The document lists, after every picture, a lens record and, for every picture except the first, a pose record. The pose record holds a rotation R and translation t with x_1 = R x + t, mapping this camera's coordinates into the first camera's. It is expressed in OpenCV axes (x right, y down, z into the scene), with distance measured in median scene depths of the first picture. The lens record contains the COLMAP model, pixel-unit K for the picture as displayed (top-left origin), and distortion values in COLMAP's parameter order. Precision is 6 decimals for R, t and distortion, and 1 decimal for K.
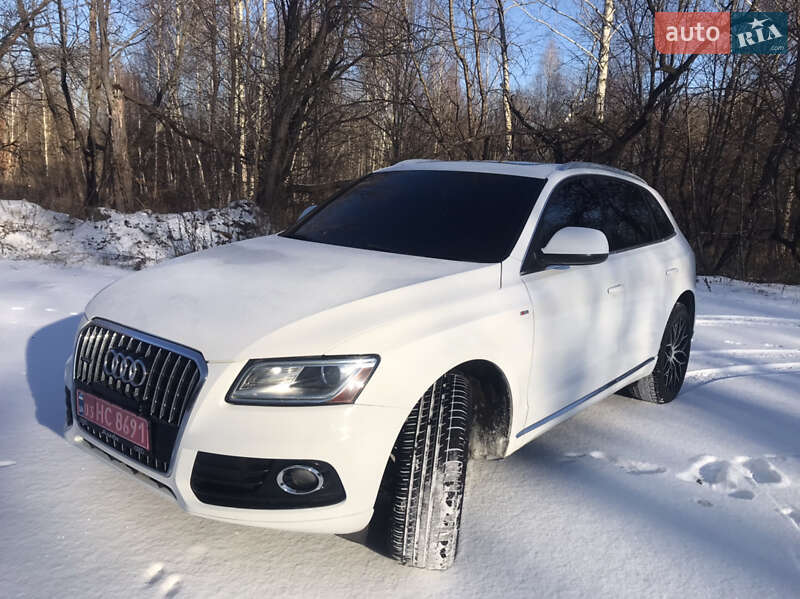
lens RADIAL K [[668.9, 0, 397.2], [0, 668.9, 296.8], [0, 0, 1]] dist [0.014430, -0.005268]
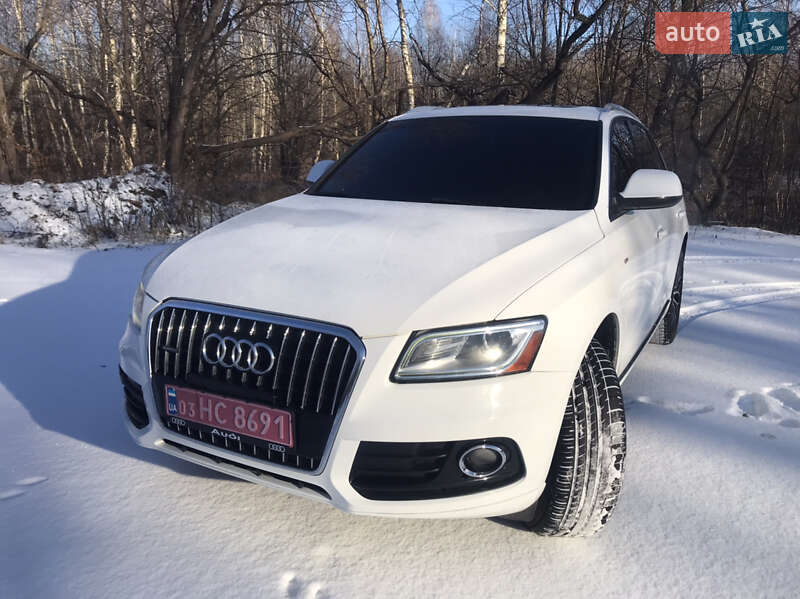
lens RADIAL K [[668.8, 0, 395.6], [0, 668.8, 298.0], [0, 0, 1]] dist [0.018447, -0.012775]
pose [[0.981800, -0.073698, 0.175037, -0.274510], [0.063082, 0.995859, 0.065463, -0.005621], [-0.179136, -0.053229, 0.982383, 0.108851]]
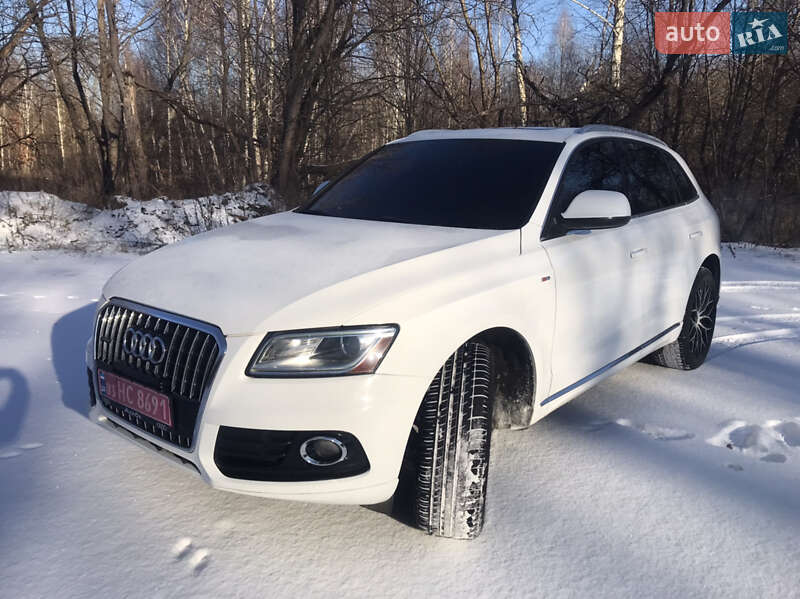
lens RADIAL K [[668.8, 0, 395.6], [0, 668.8, 298.0], [0, 0, 1]] dist [0.018447, -0.012775]
pose [[0.998979, -0.033366, -0.030462, -0.000041], [0.034282, 0.998960, 0.030051, 0.014078], [0.029428, -0.031064, 0.999084, 0.013431]]
